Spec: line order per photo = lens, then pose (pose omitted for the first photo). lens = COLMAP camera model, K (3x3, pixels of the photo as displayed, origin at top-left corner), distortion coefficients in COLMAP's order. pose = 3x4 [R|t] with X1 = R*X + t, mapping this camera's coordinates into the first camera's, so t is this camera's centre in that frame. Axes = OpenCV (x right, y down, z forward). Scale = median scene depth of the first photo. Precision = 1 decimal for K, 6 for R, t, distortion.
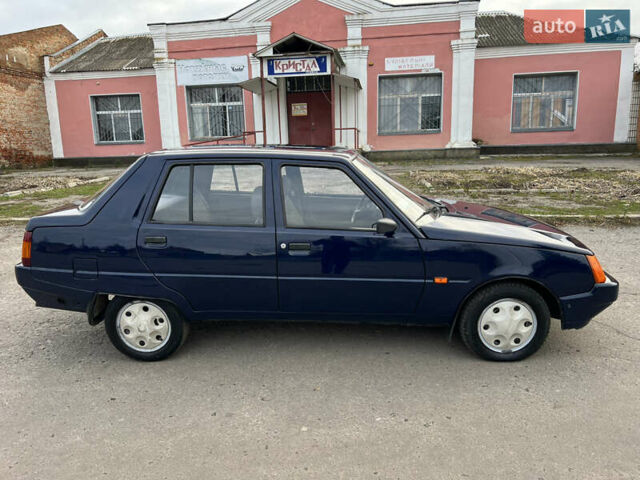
lens RADIAL K [[480.6, 0, 317.3], [0, 480.6, 240.8], [0, 0, 1]] dist [0.041431, -0.050076]
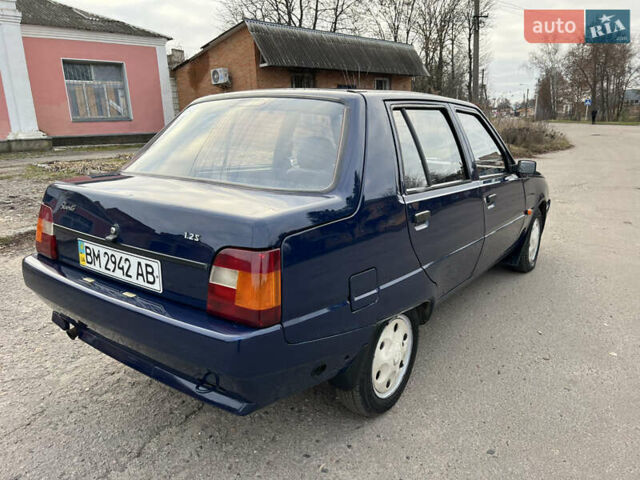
lens RADIAL K [[480.6, 0, 317.3], [0, 480.6, 240.8], [0, 0, 1]] dist [0.041431, -0.050076]
pose [[0.551923, -0.194391, 0.810921, -0.141825], [0.189464, 0.976250, 0.105071, -0.009879], [-0.812086, 0.095649, 0.575645, 0.106759]]
